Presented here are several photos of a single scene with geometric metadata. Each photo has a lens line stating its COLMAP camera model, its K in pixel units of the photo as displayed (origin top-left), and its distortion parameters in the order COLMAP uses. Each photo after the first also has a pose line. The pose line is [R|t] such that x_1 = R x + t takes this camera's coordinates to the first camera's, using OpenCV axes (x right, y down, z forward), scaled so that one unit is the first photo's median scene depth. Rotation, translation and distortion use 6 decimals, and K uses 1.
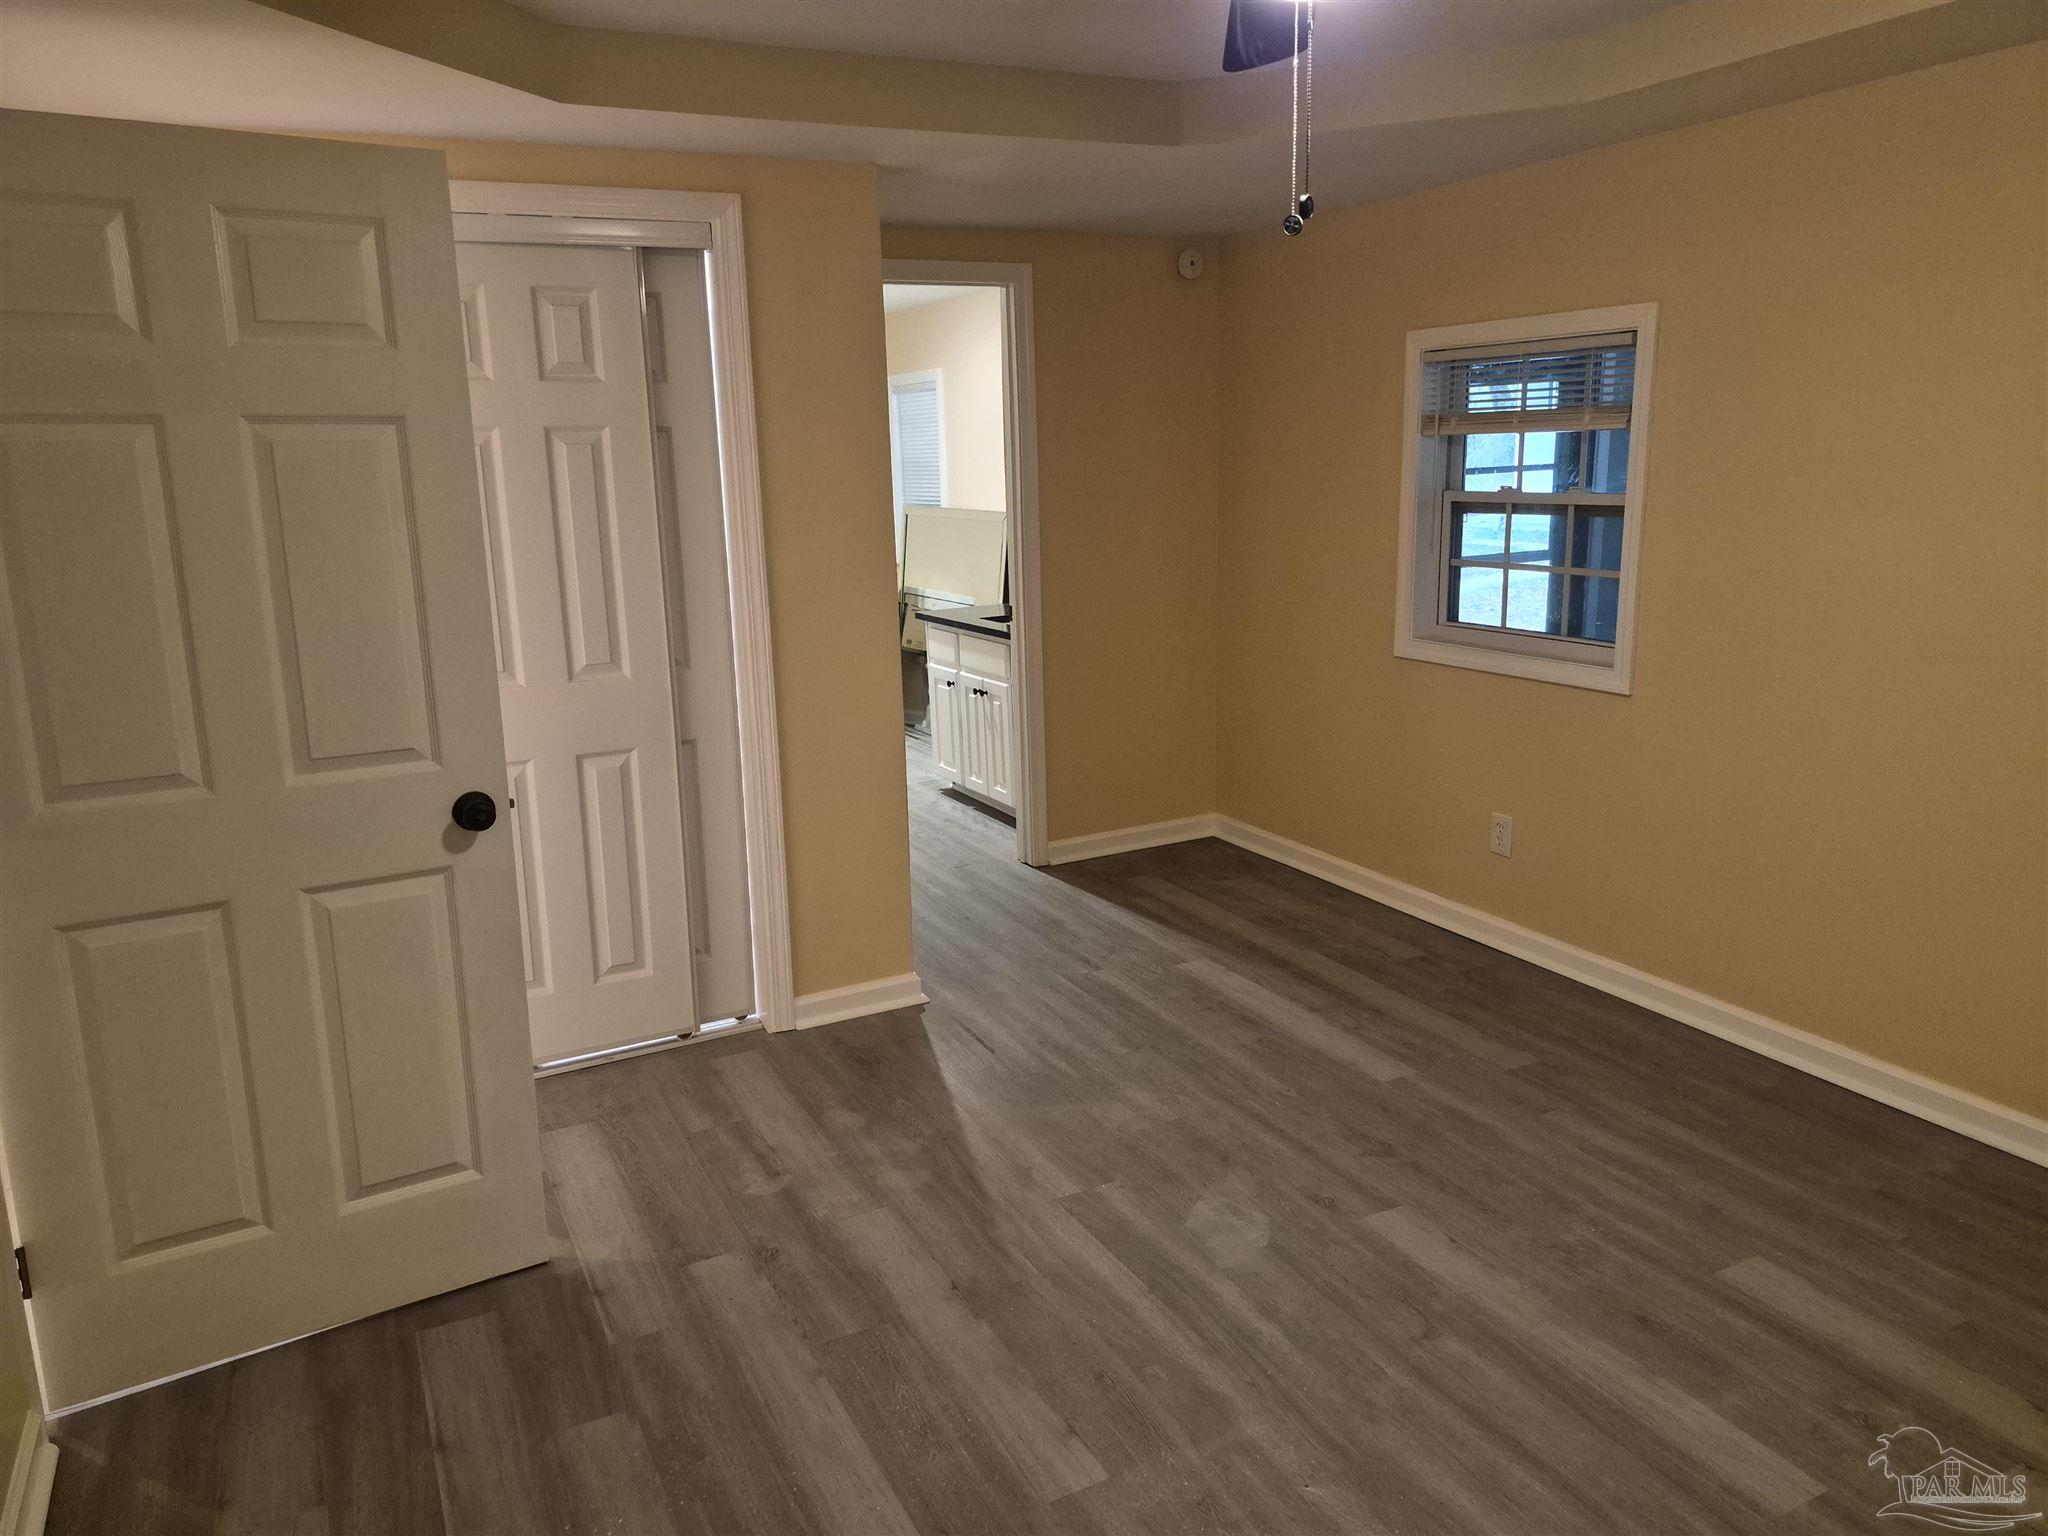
lens RADIAL K [[1403.2, 0, 1024.1], [0, 1403.2, 756.4], [0, 0, 1]] dist [0.074149, -0.082299]
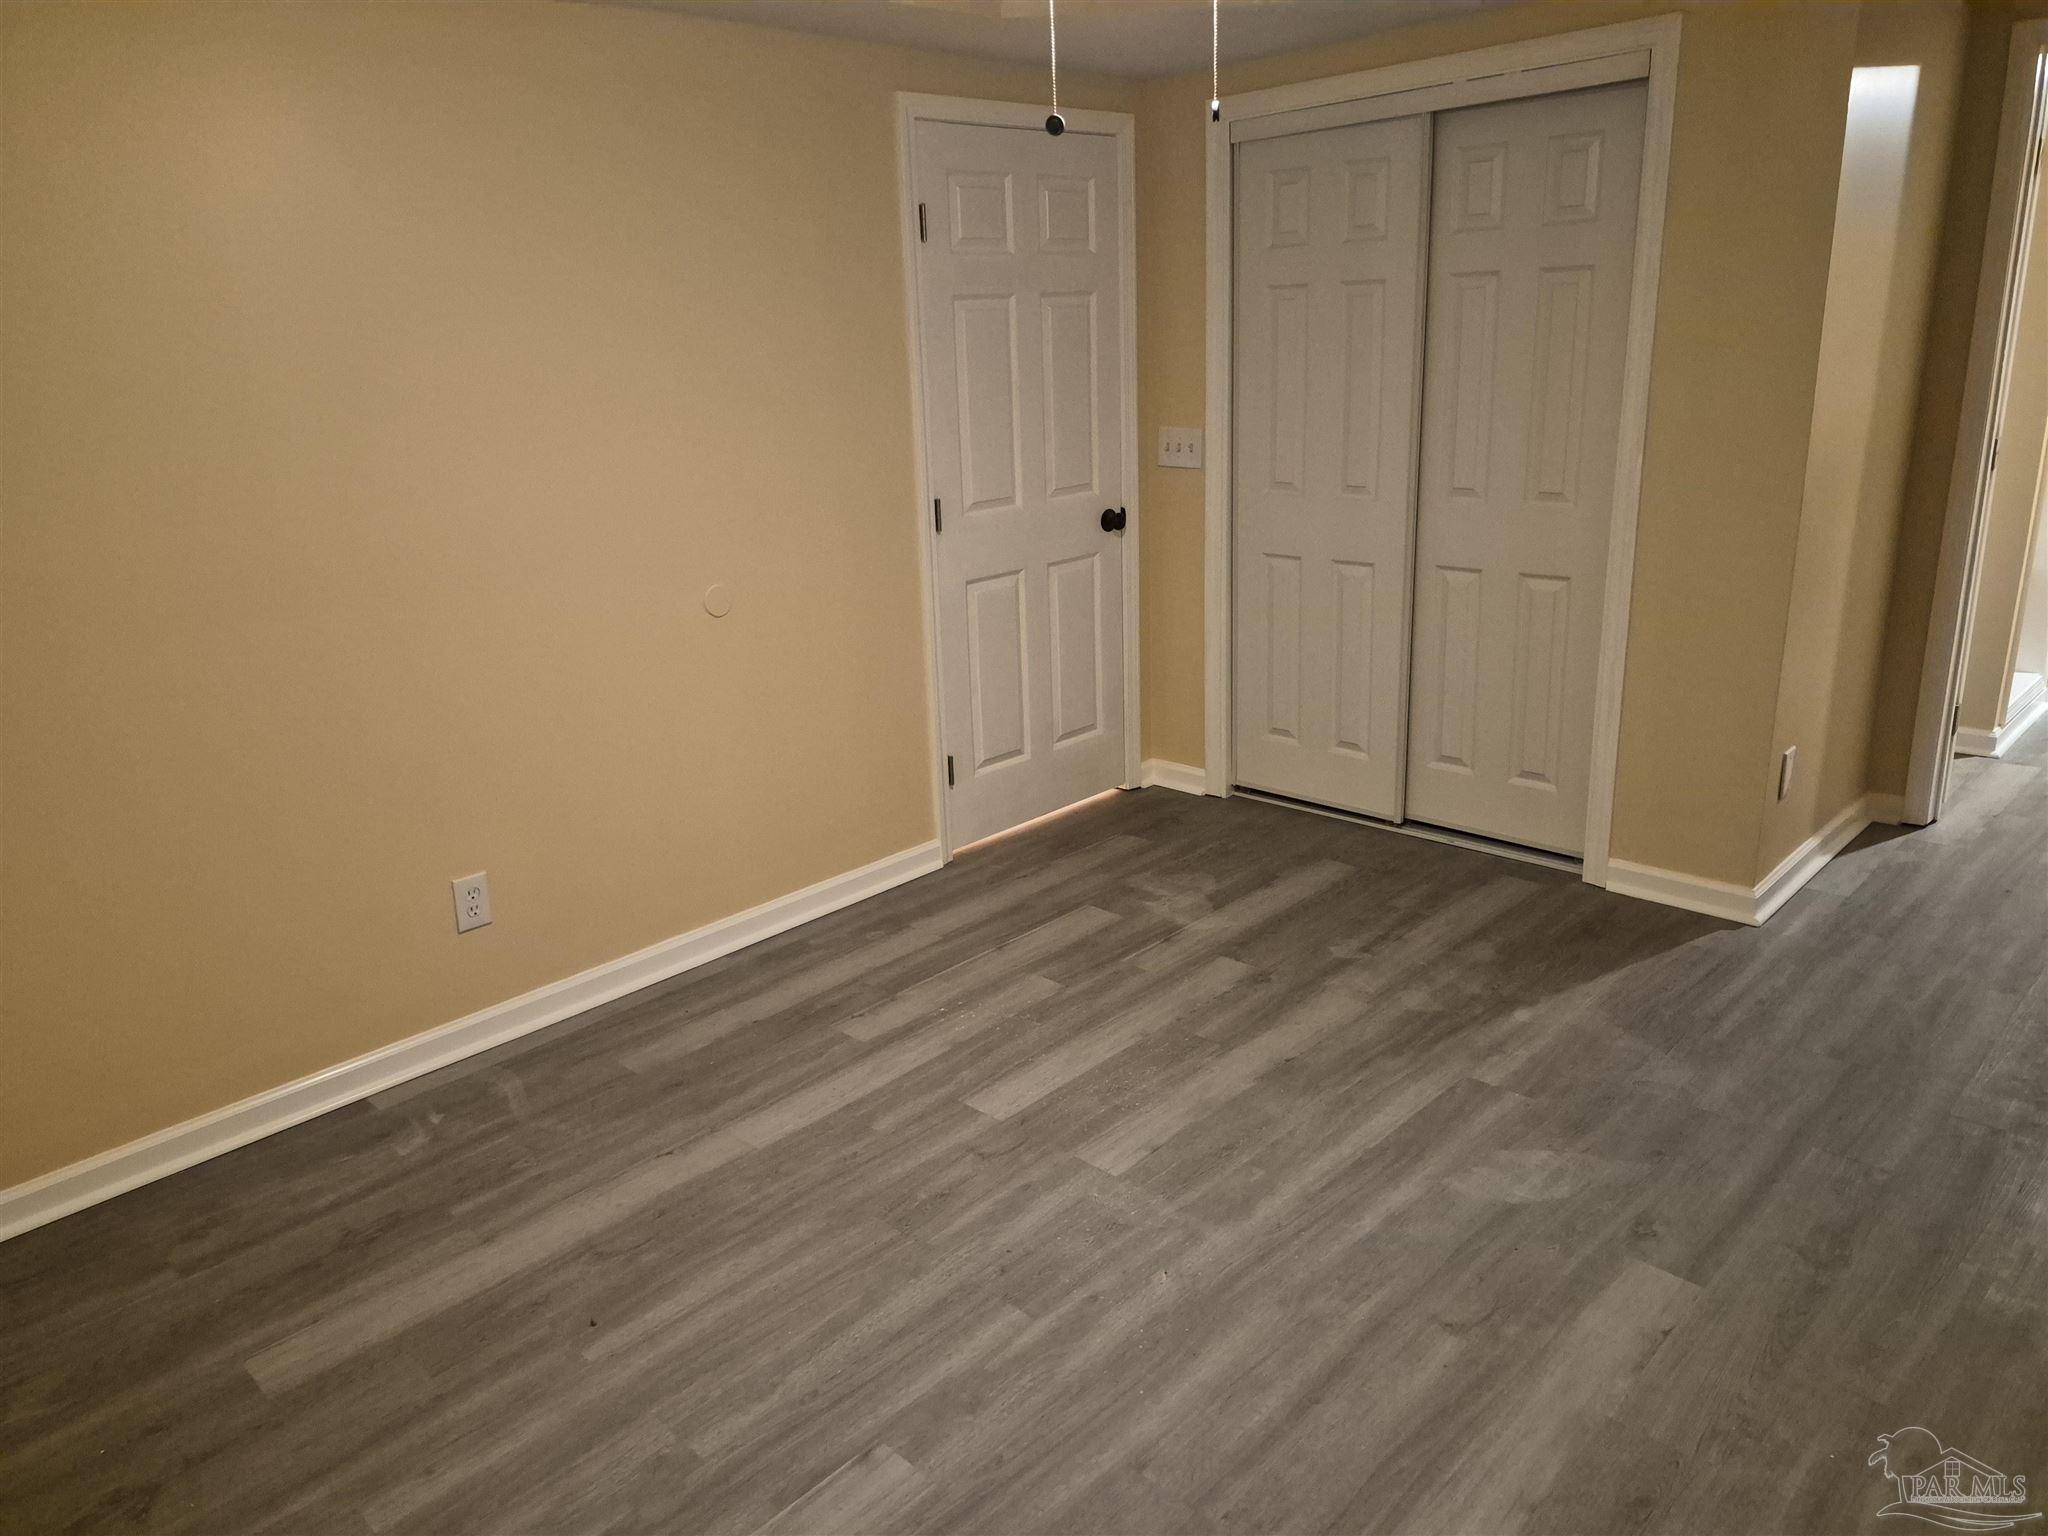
lens RADIAL K [[1403.2, 0, 1014.0], [0, 1403.2, 753.5], [0, 0, 1]] dist [0.074149, -0.082299]
pose [[0.327074, 0.292906, -0.898459, 0.731610], [-0.166330, 0.953752, 0.250381, -0.099144], [0.930246, 0.067547, 0.360667, 0.316611]]
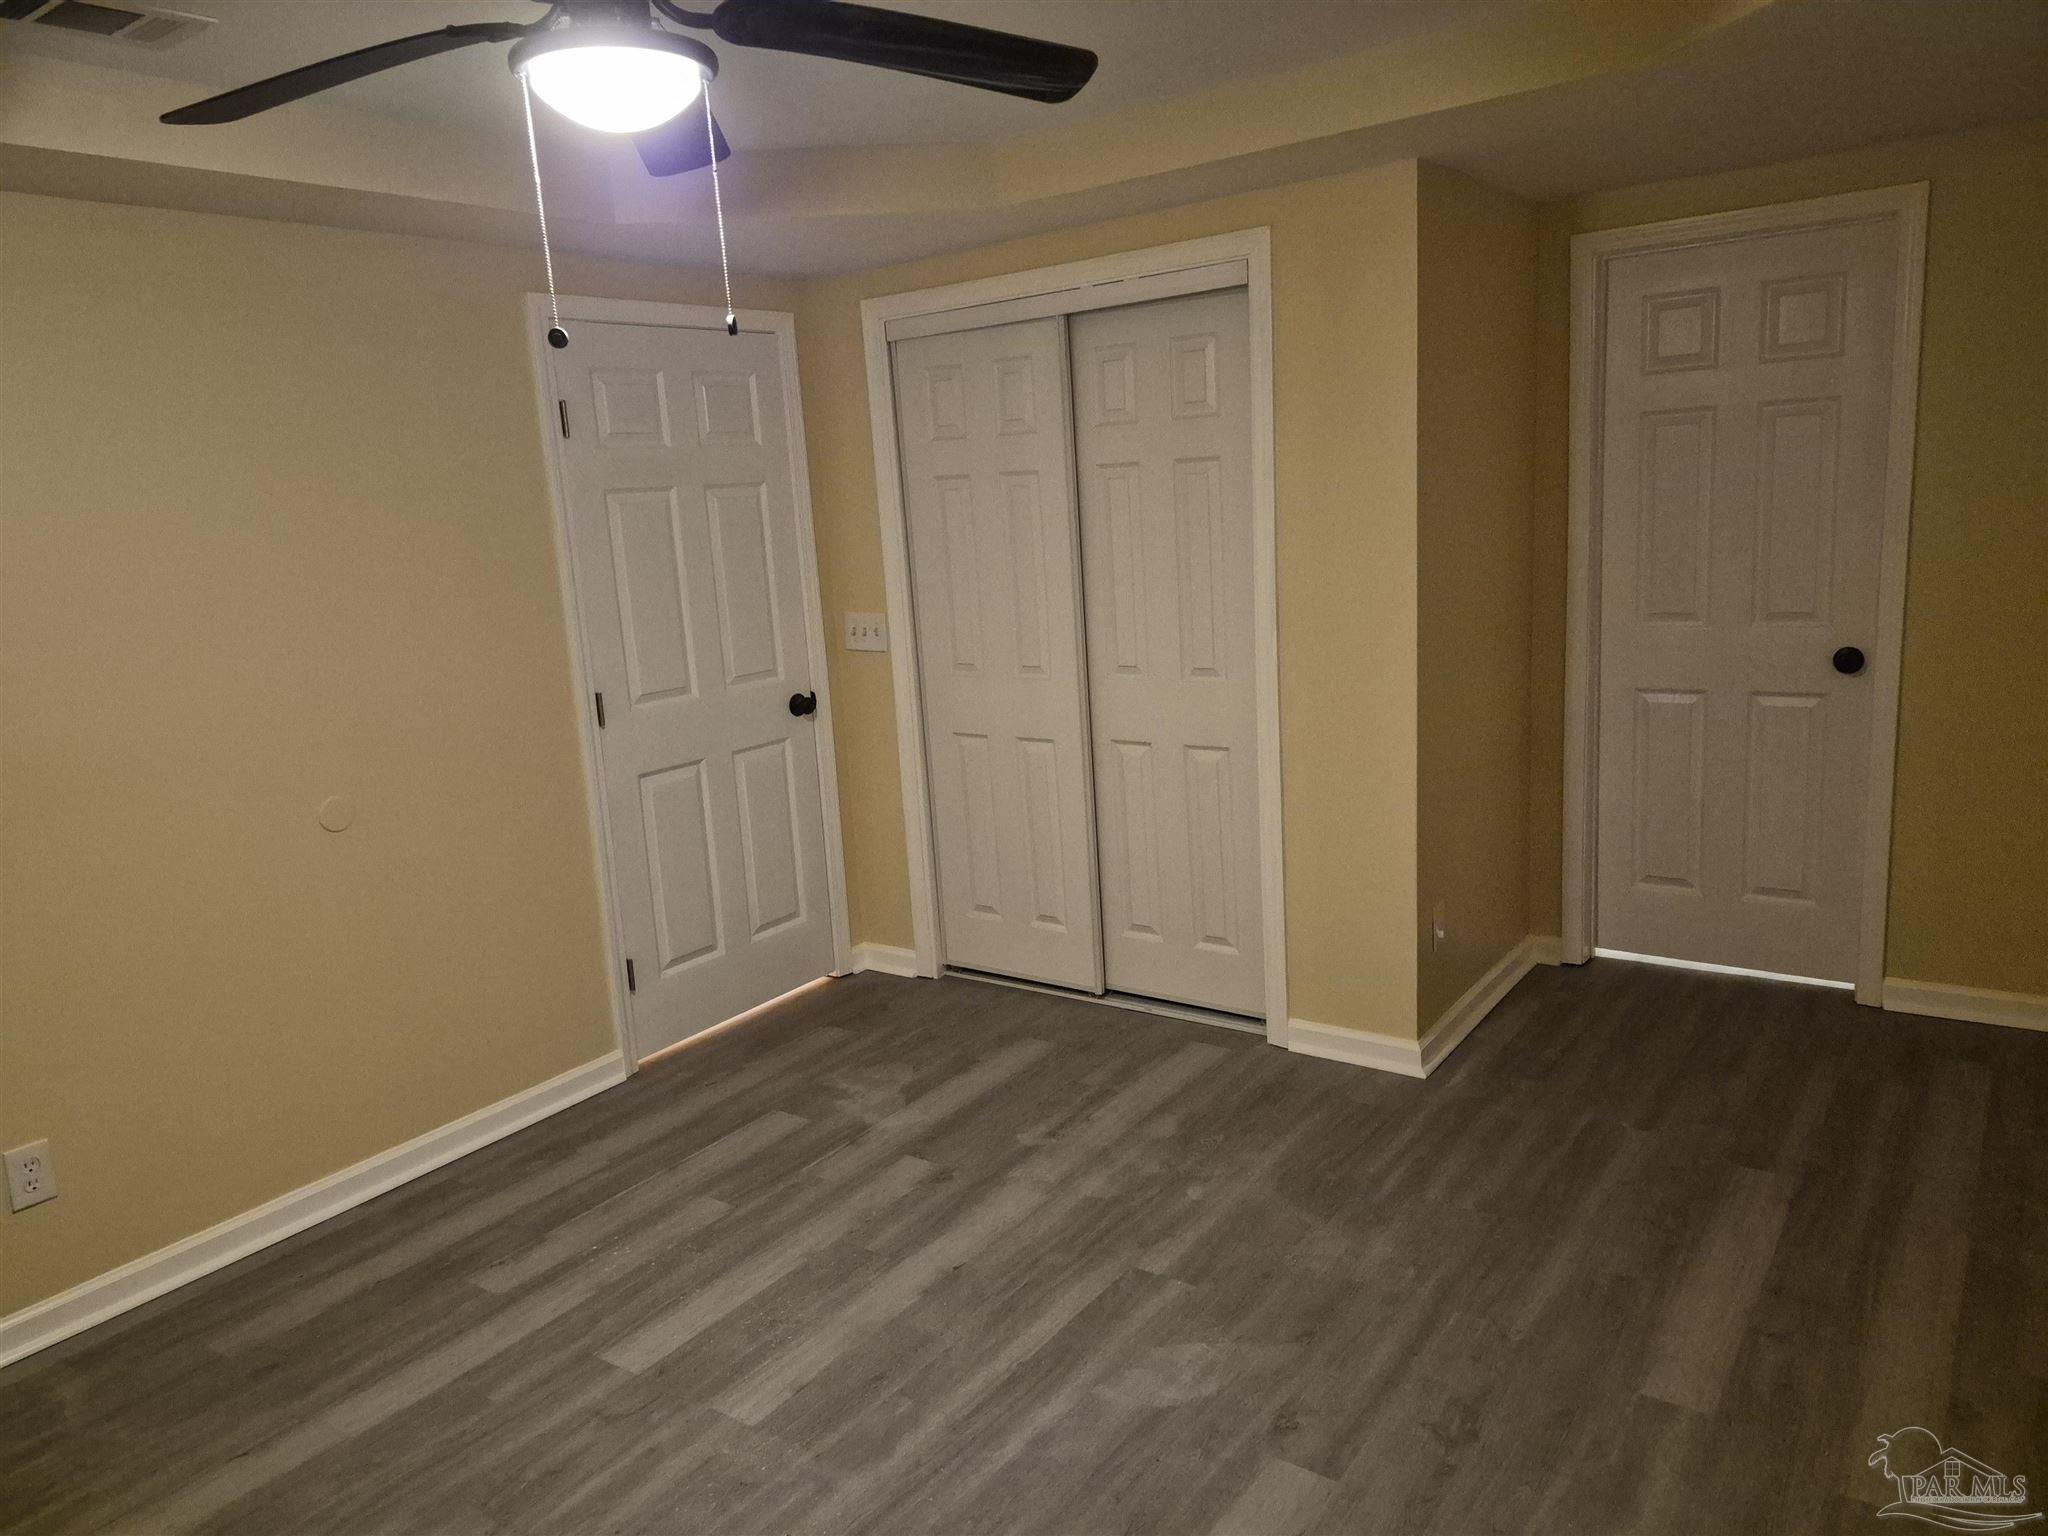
lens RADIAL K [[1403.2, 0, 1023.8], [0, 1403.2, 777.4], [0, 0, 1]] dist [0.074149, -0.082299]
pose [[0.469369, 0.183675, -0.863688, 0.748050], [-0.139391, 0.981275, 0.132929, -0.133325], [0.871930, 0.057998, 0.486183, 0.428111]]
